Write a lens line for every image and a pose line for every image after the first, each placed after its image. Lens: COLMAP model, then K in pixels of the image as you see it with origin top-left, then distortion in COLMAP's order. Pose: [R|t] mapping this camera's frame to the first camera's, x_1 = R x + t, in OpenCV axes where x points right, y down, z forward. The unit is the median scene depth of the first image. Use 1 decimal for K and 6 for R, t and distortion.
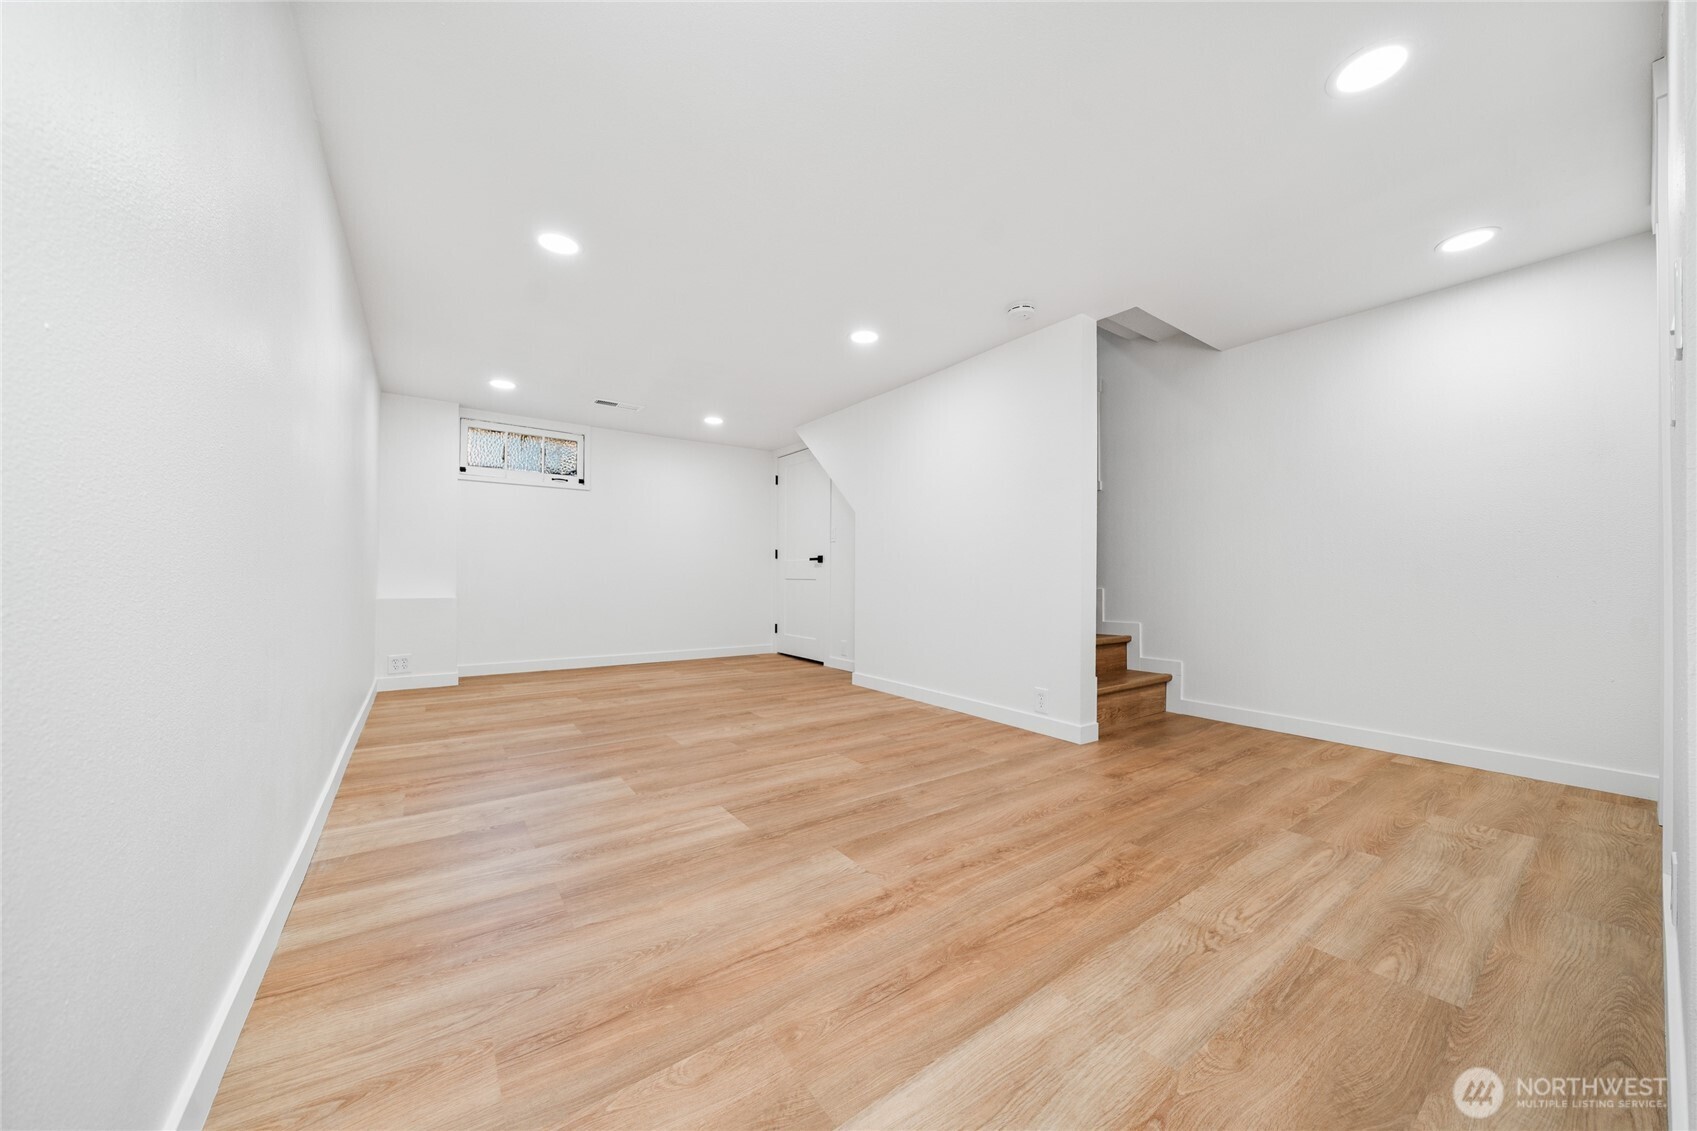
lens RADIAL K [[593.2, 0, 865.7], [0, 593.2, 572.2], [0, 0, 1]] dist [-0.002478, 0.000501]
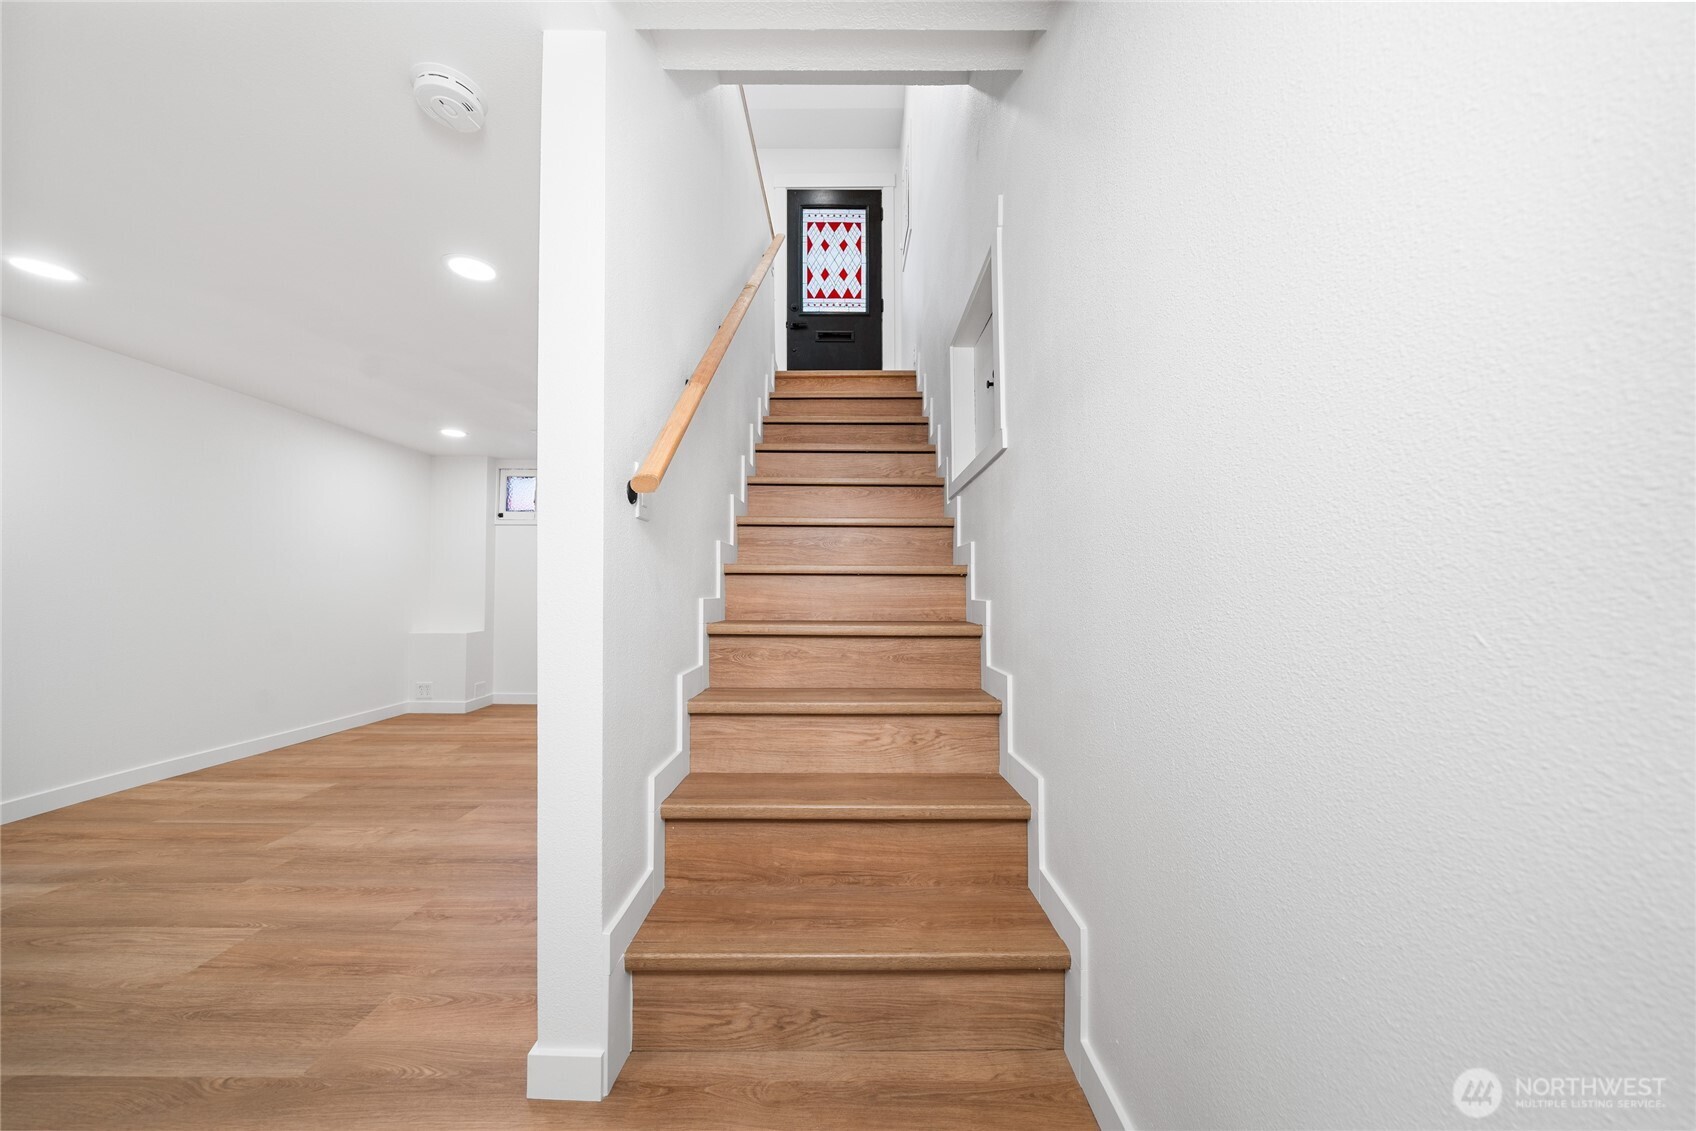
lens RADIAL K [[592.8, 0, 845.6], [0, 592.8, 568.0], [0, 0, 1]] dist [-0.002478, 0.000501]
pose [[0.802698, -0.031263, -0.595565, 0.772392], [0.005452, 0.998968, -0.045090, -0.037103], [0.596361, 0.032947, 0.802040, 0.805162]]
